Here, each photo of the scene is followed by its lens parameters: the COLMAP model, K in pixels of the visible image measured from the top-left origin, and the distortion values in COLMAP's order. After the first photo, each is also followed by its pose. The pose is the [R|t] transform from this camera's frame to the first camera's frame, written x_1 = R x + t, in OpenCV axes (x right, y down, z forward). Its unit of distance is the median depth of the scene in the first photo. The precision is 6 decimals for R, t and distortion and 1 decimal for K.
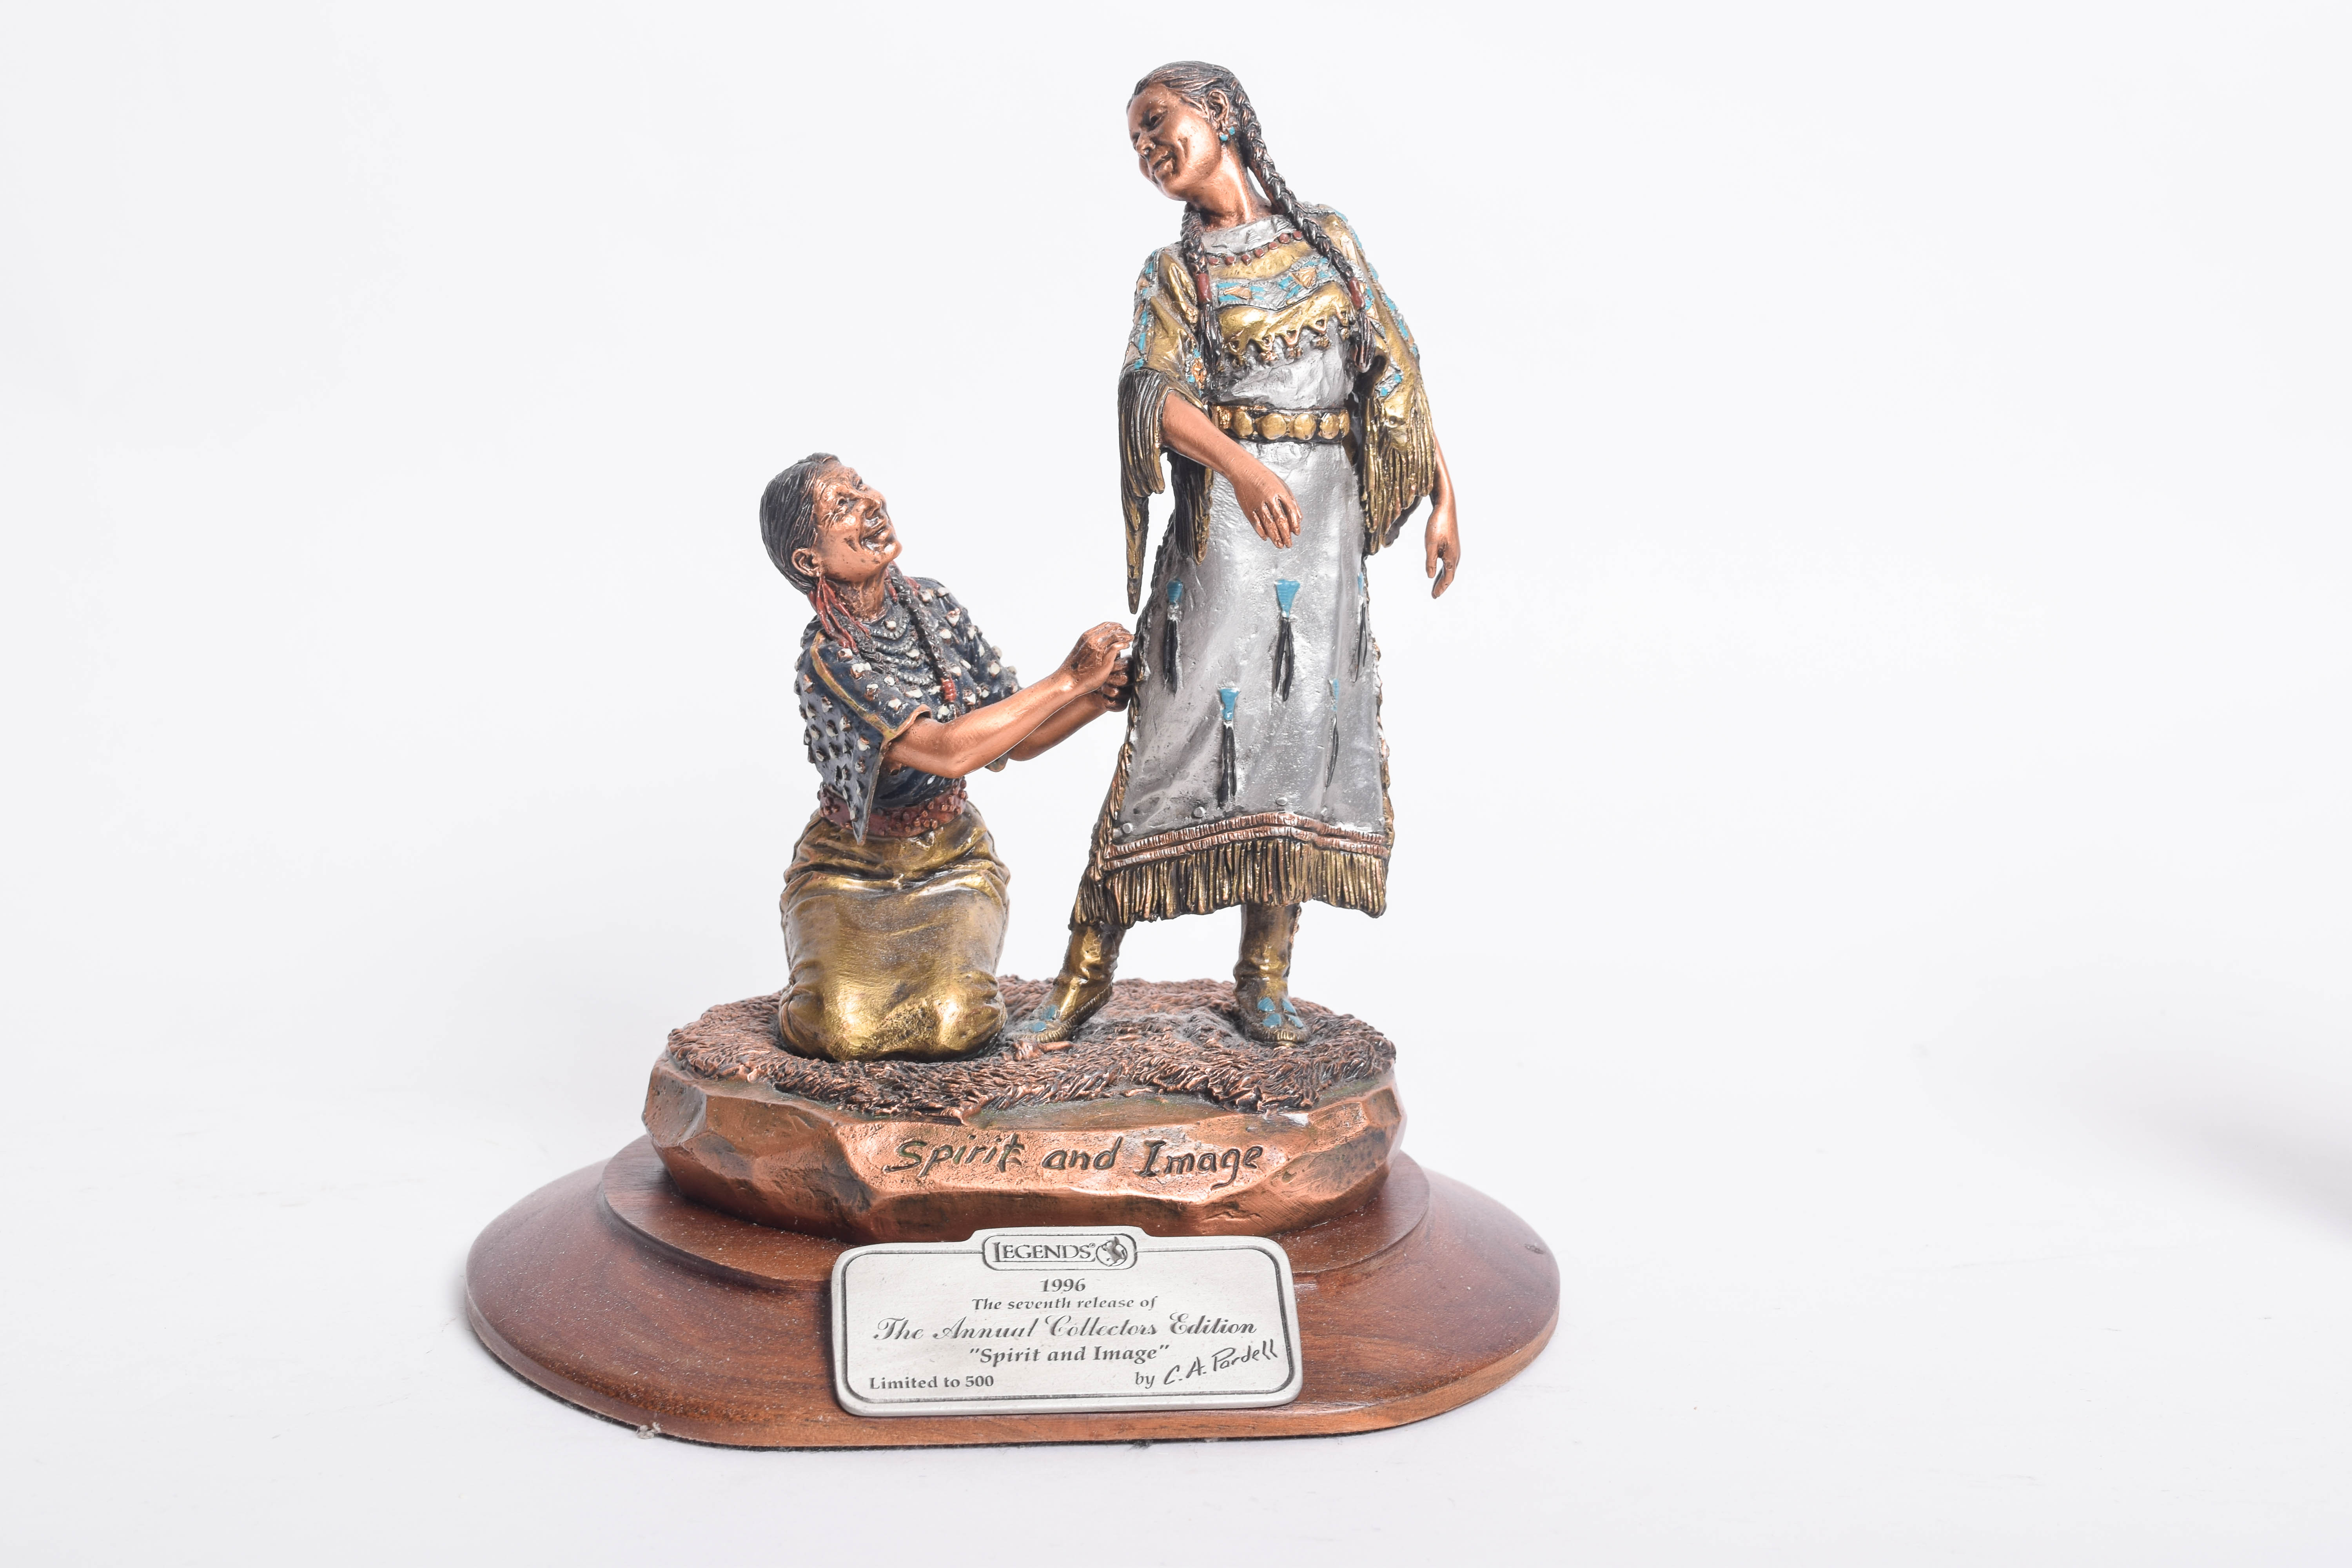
lens RADIAL K [[2964.9, 0, 1176.0], [0, 2964.9, 784.0], [0, 0, 1]] dist [-0.024567, -0.002544]
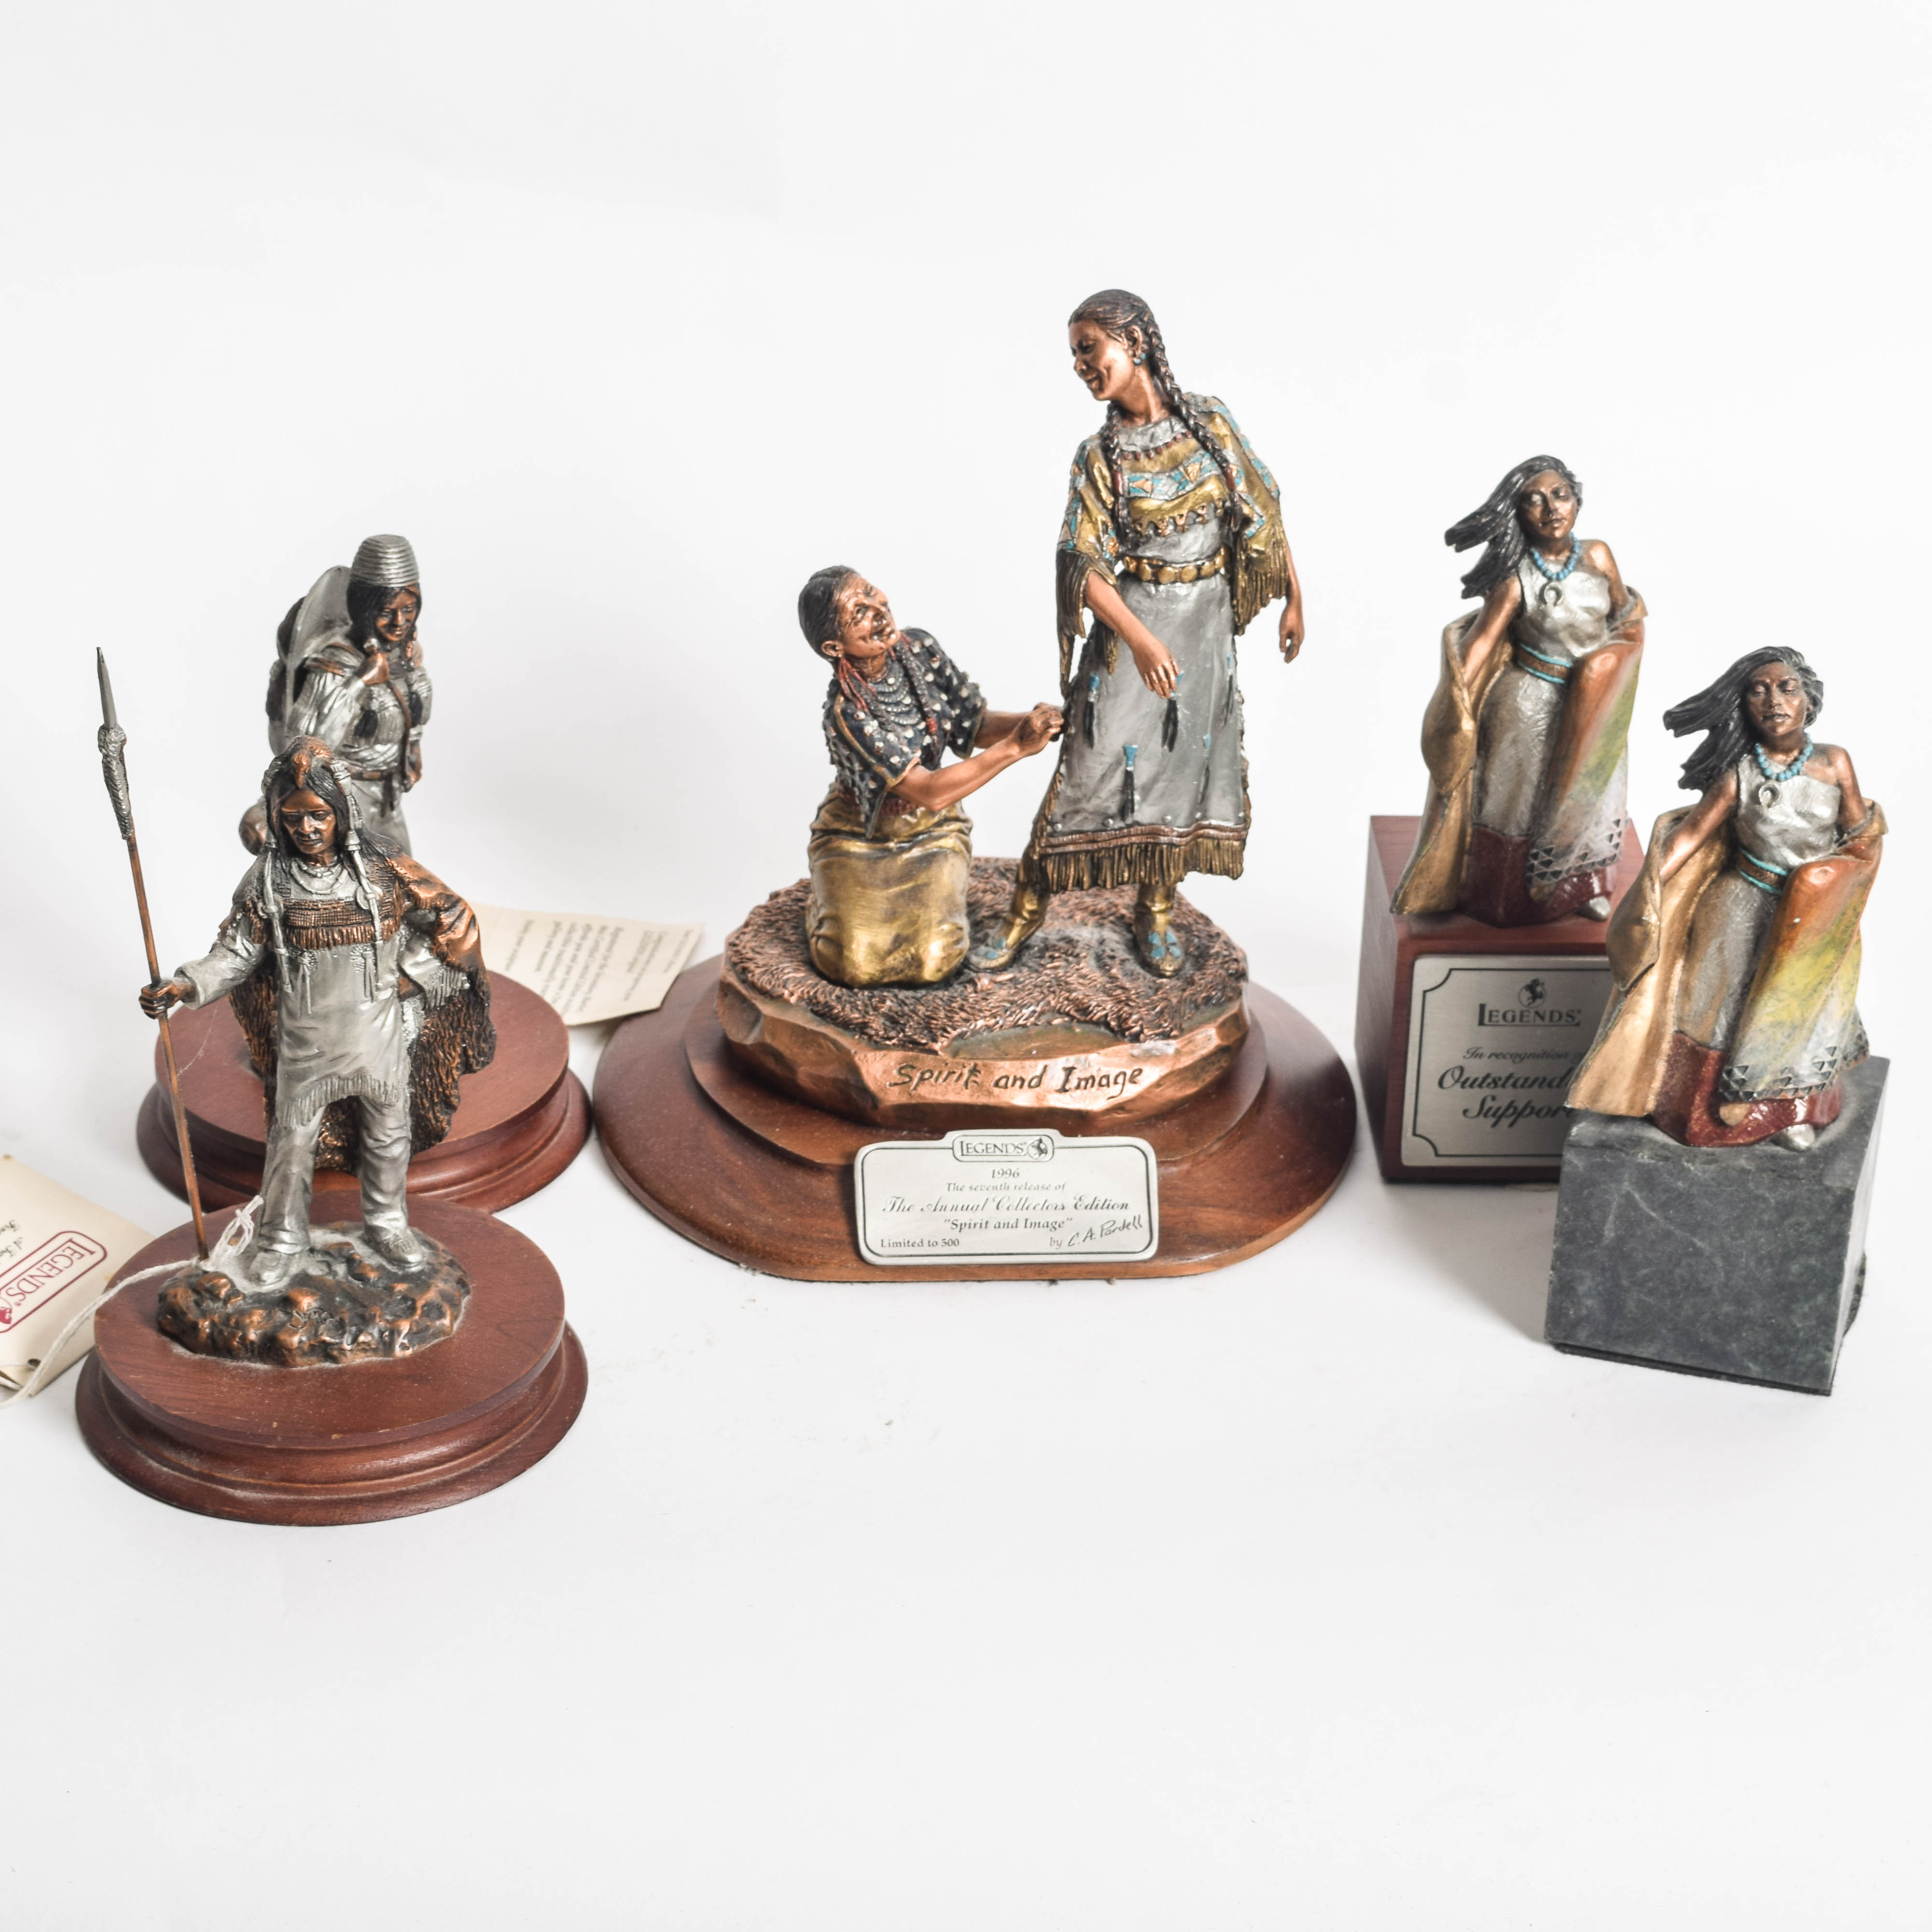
lens RADIAL K [[4659.3, 0, 966.0], [0, 4659.3, 966.0], [0, 0, 1]] dist [-0.032892, -0.135244]
pose [[0.998439, 0.031397, -0.046194, 0.045918], [-0.014291, 0.943127, 0.332125, -0.677819], [0.053995, -0.330946, 0.942104, -1.142759]]
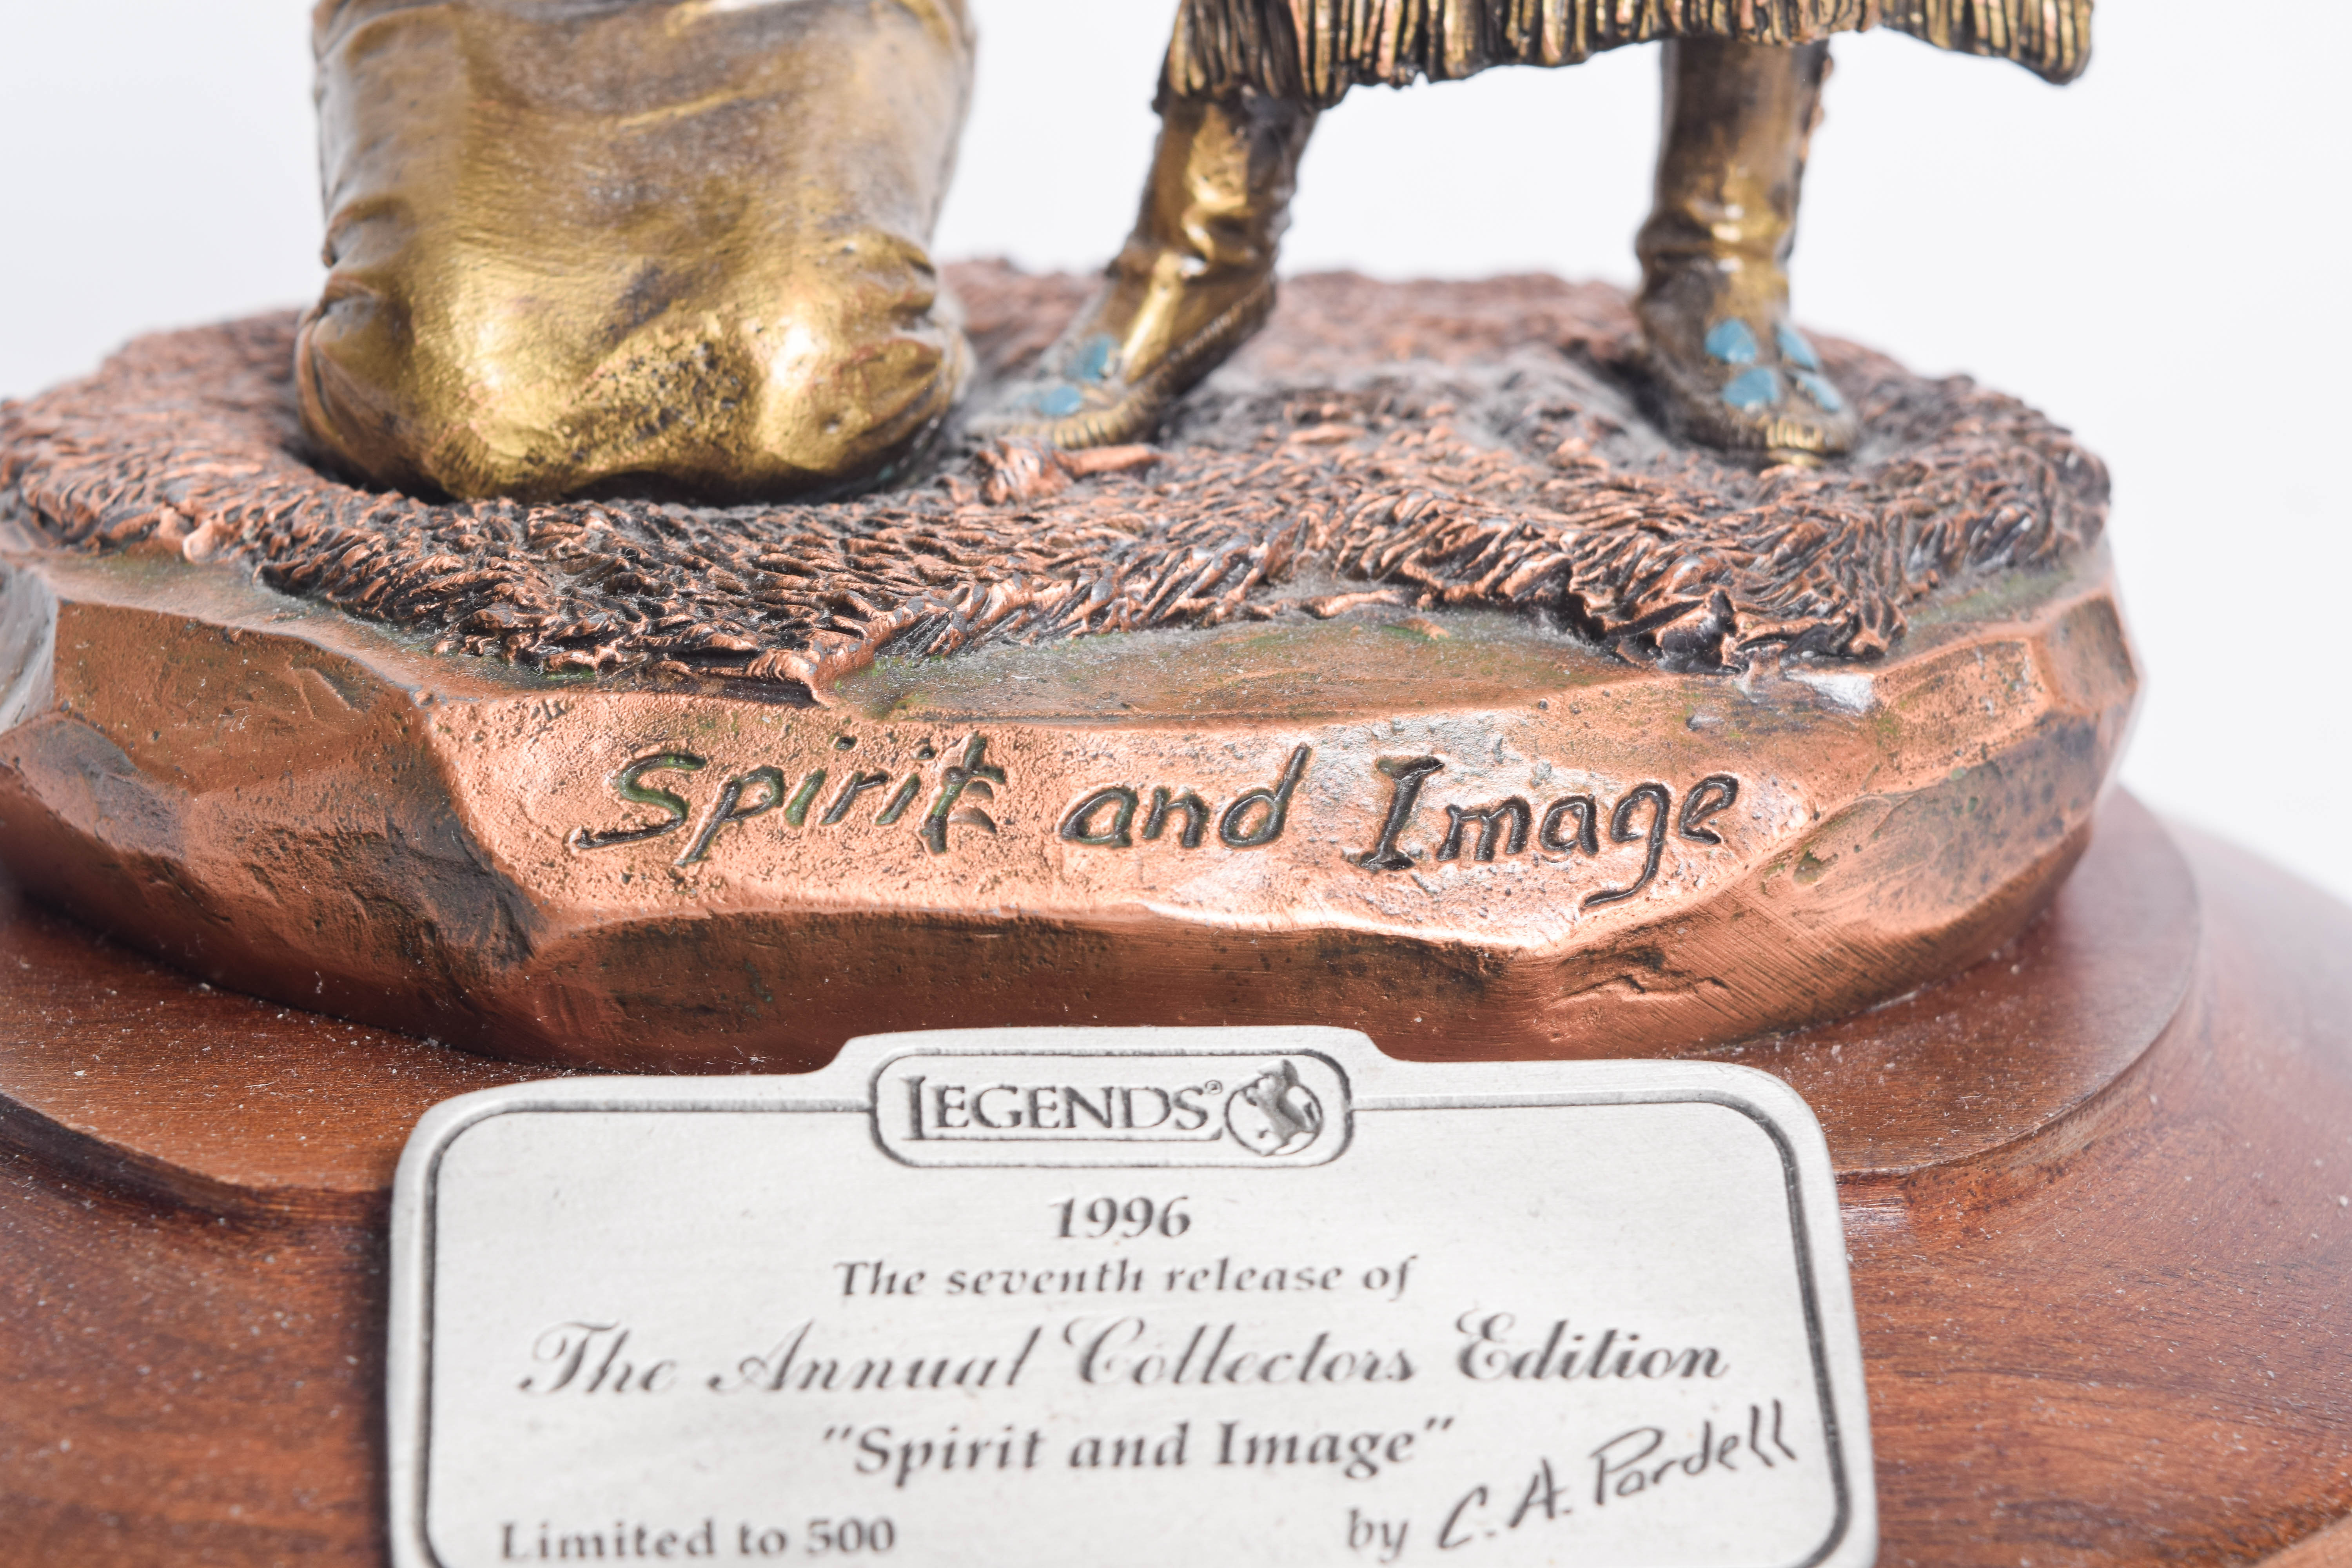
lens RADIAL K [[5278.4, 0, 1176.0], [0, 5278.4, 784.0], [0, 0, 1]] dist [-0.042019, -0.065833]
pose [[0.999315, 0.011960, -0.035029, -0.011970], [-0.006272, 0.987387, 0.158204, 0.030997], [0.036480, -0.157876, 0.986785, 0.415693]]
